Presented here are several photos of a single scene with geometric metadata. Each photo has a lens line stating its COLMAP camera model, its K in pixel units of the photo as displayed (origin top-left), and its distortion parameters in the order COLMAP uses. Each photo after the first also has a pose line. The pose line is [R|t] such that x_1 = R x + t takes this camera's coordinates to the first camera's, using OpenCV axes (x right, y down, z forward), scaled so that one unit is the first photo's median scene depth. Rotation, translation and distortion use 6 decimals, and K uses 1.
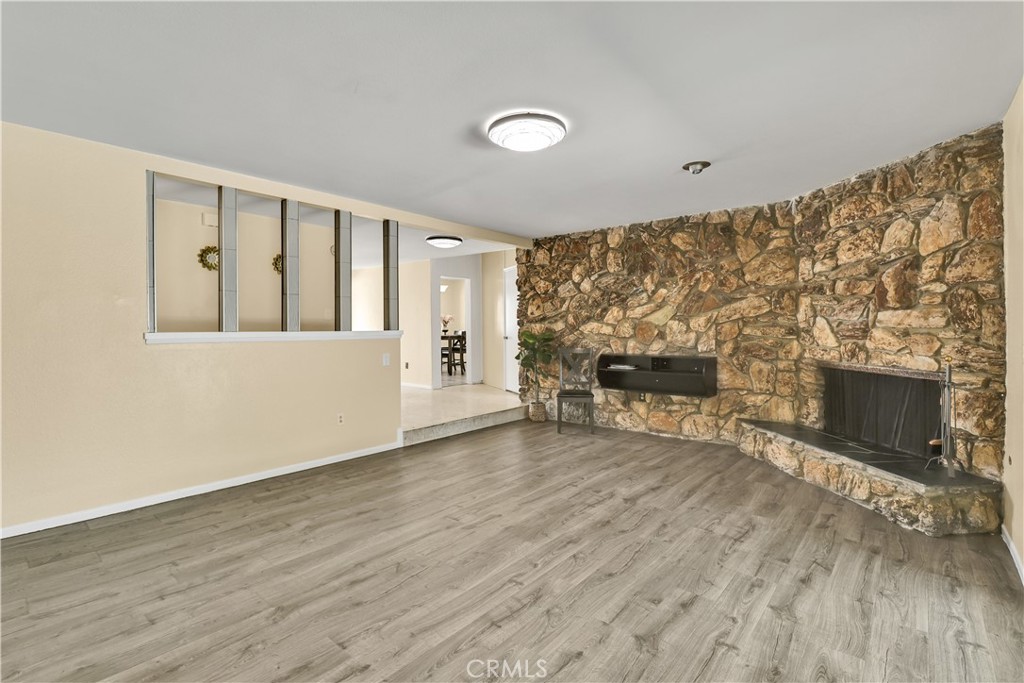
lens RADIAL K [[474.7, 0, 505.3], [0, 474.7, 329.7], [0, 0, 1]] dist [-0.000028, -0.012848]
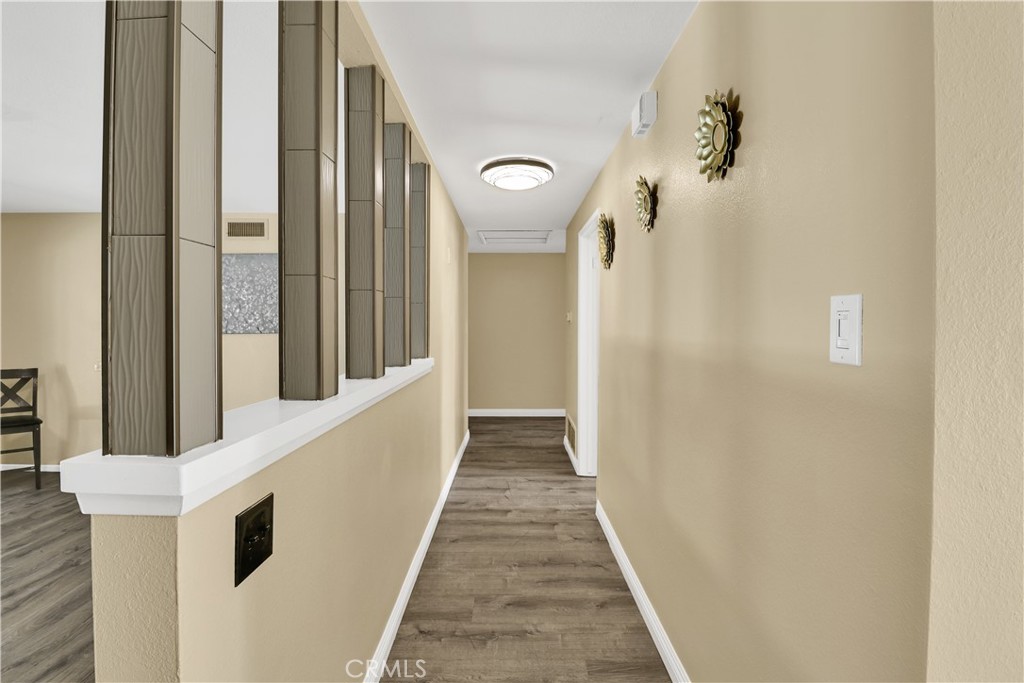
lens RADIAL K [[497.0, 0, 510.7], [0, 497.0, 330.3], [0, 0, 1]] dist [-0.000696, -0.000500]
pose [[-0.761380, 0.011763, -0.648199, -0.253793], [0.001872, 0.999871, 0.015946, -0.037998], [0.648303, 0.010928, -0.761304, 1.397736]]
